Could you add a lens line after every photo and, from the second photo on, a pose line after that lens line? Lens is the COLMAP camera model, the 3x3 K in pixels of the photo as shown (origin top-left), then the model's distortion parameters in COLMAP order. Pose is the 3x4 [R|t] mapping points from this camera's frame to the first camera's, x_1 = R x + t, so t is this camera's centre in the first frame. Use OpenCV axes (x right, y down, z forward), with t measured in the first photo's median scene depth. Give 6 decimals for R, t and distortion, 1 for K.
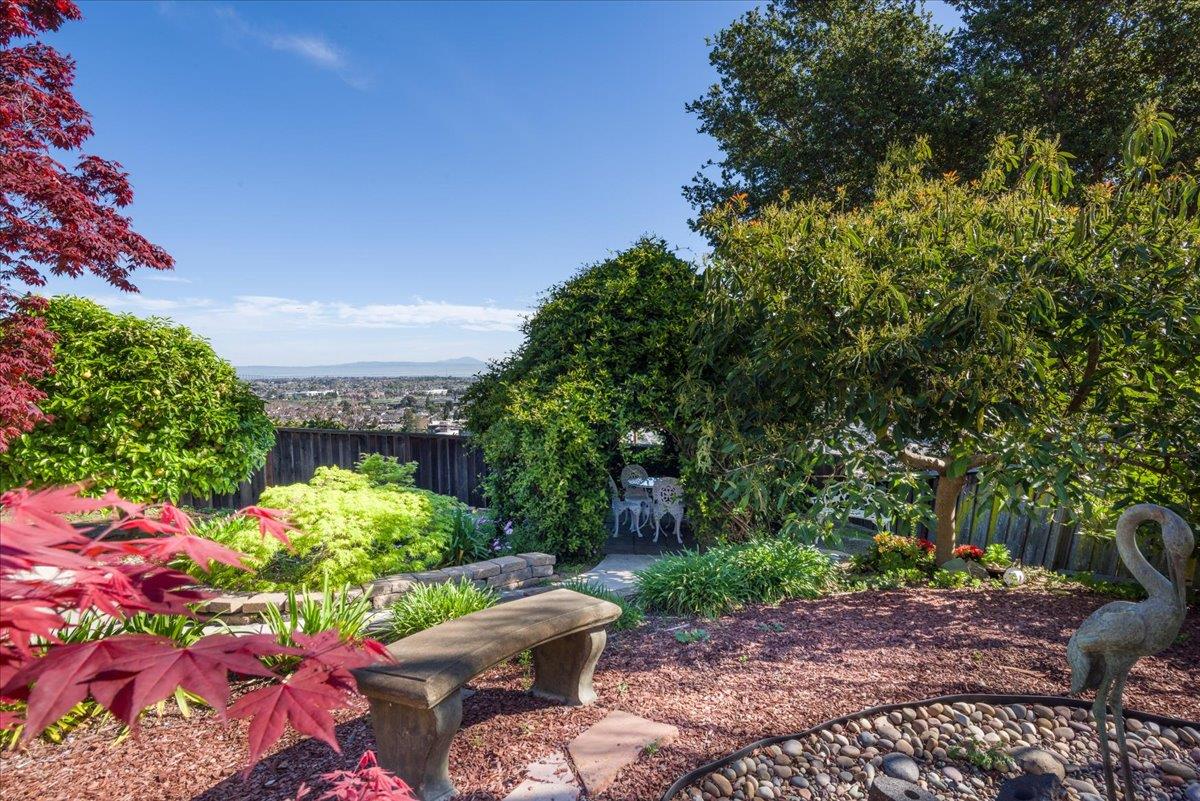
lens RADIAL K [[644.3, 0, 600.0], [0, 644.3, 400.5], [0, 0, 1]] dist [0.040634, -0.022340]
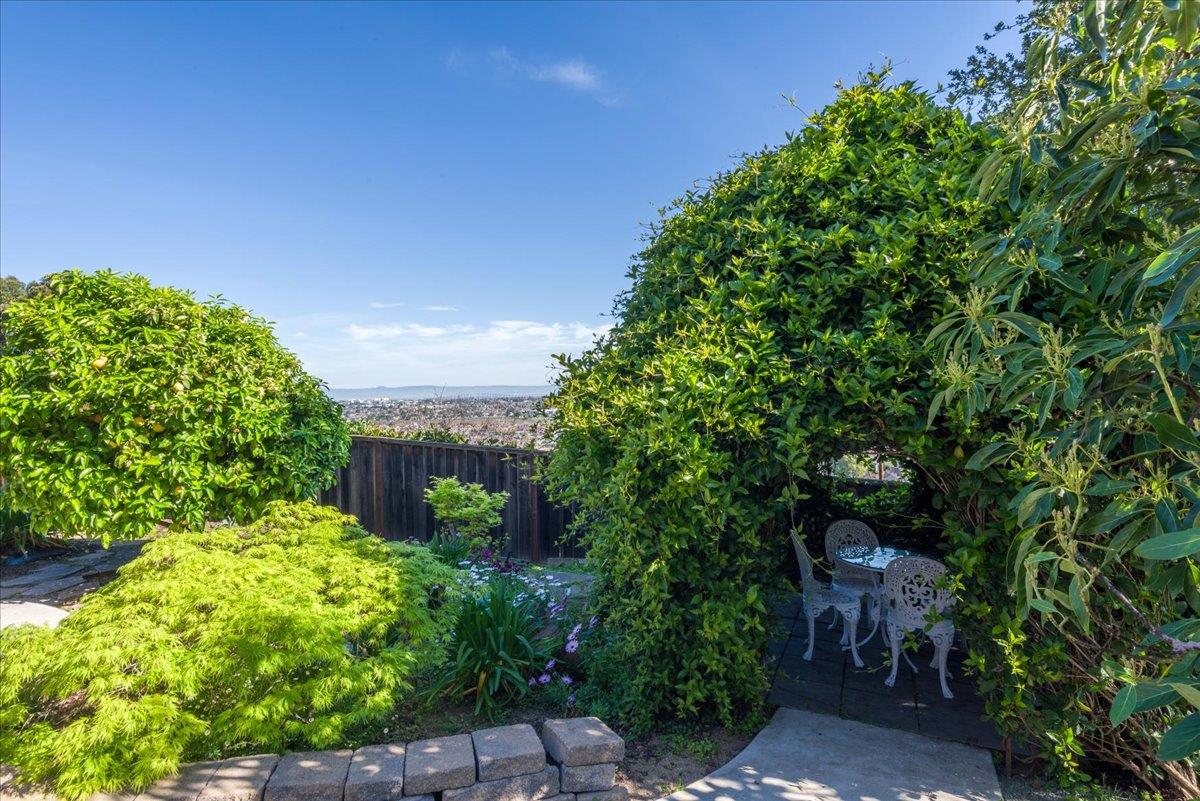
lens RADIAL K [[644.3, 0, 600.0], [0, 644.3, 400.5], [0, 0, 1]] dist [0.040634, -0.022340]
pose [[0.935024, 0.002664, -0.354575, 0.060031], [-0.014683, 0.999405, -0.031212, 0.021966], [0.354281, 0.034390, 0.934506, 0.495430]]
